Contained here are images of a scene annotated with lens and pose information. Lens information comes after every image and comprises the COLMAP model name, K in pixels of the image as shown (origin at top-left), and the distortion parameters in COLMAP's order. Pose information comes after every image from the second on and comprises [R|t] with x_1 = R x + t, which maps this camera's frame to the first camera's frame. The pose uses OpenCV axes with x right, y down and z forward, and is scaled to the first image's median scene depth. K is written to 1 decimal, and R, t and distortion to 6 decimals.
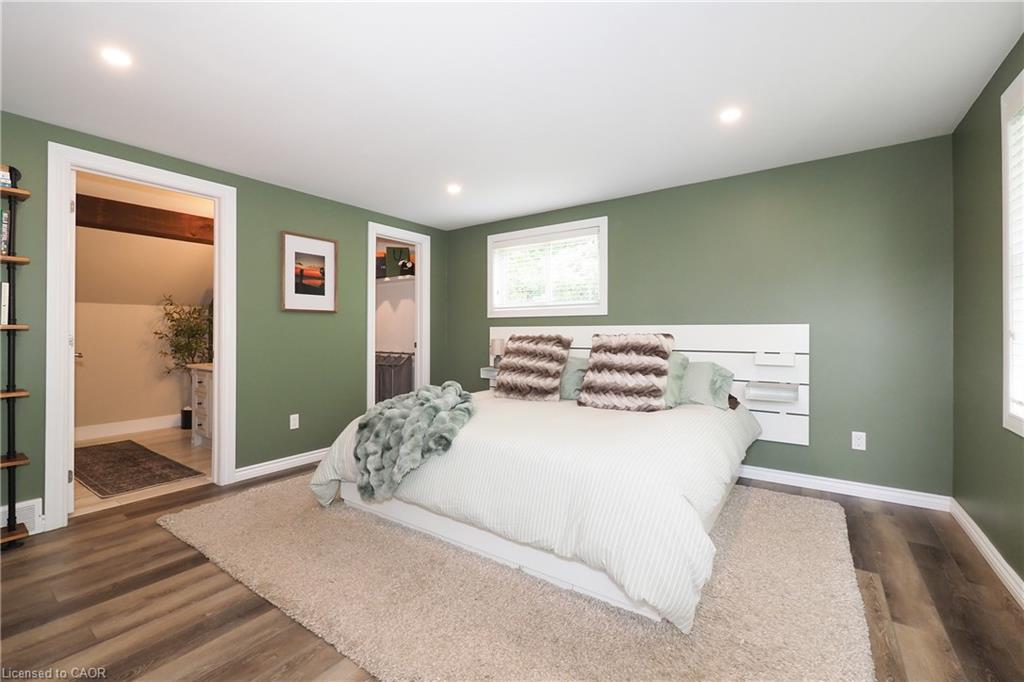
lens RADIAL K [[436.3, 0, 511.8], [0, 436.3, 323.9], [0, 0, 1]] dist [0.000750, 0.000078]
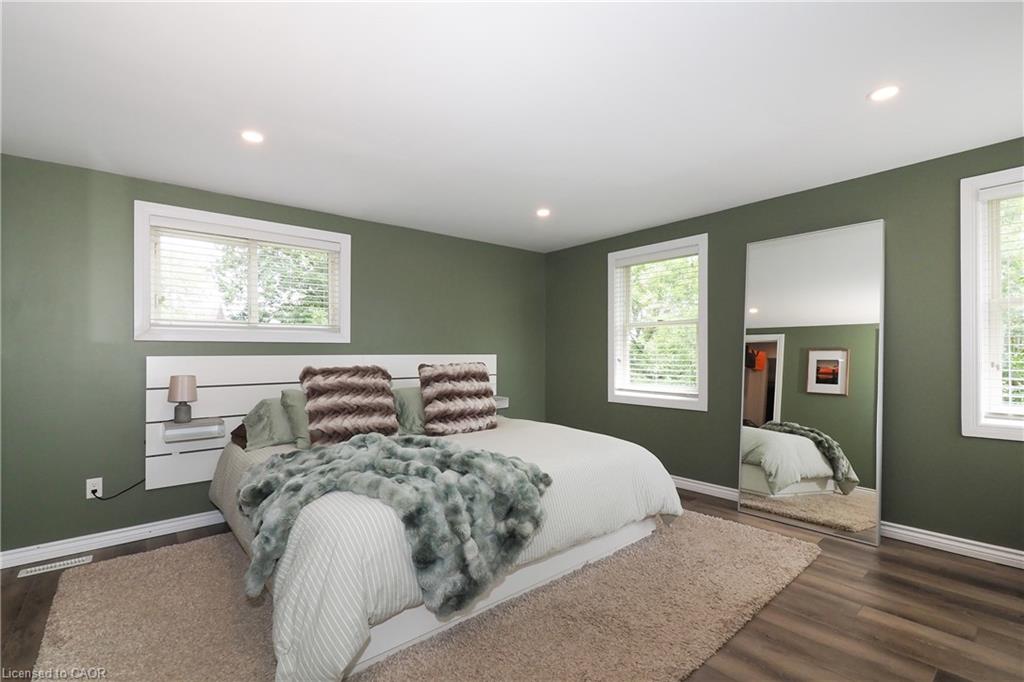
lens RADIAL K [[450.9, 0, 512.0], [0, 450.9, 341.0], [0, 0, 1]] dist [-0.000596, -0.000075]
pose [[0.255850, 0.031849, 0.966192, -0.786682], [-0.008850, 0.999492, -0.030603, 0.000943], [-0.966676, -0.000721, 0.256002, 0.569707]]
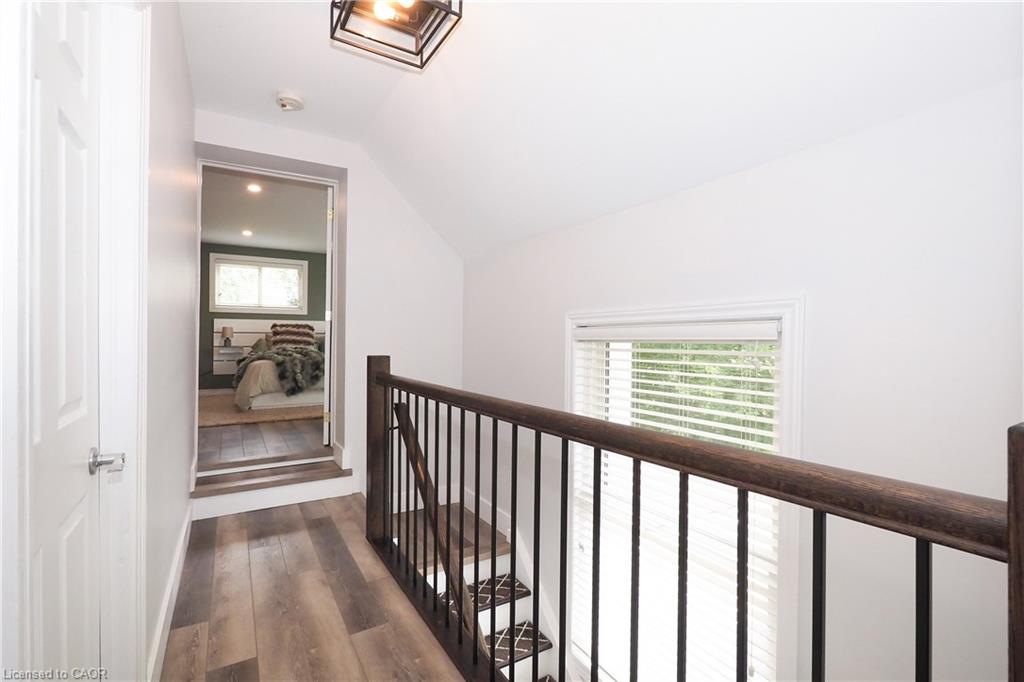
lens RADIAL K [[450.9, 0, 512.0], [0, 450.9, 341.0], [0, 0, 1]] dist [-0.000596, -0.000075]
pose [[0.398196, 0.008203, 0.917264, -1.529867], [-0.022425, 0.999748, 0.000795, 0.087431], [-0.917026, -0.020886, 0.398279, -0.700860]]
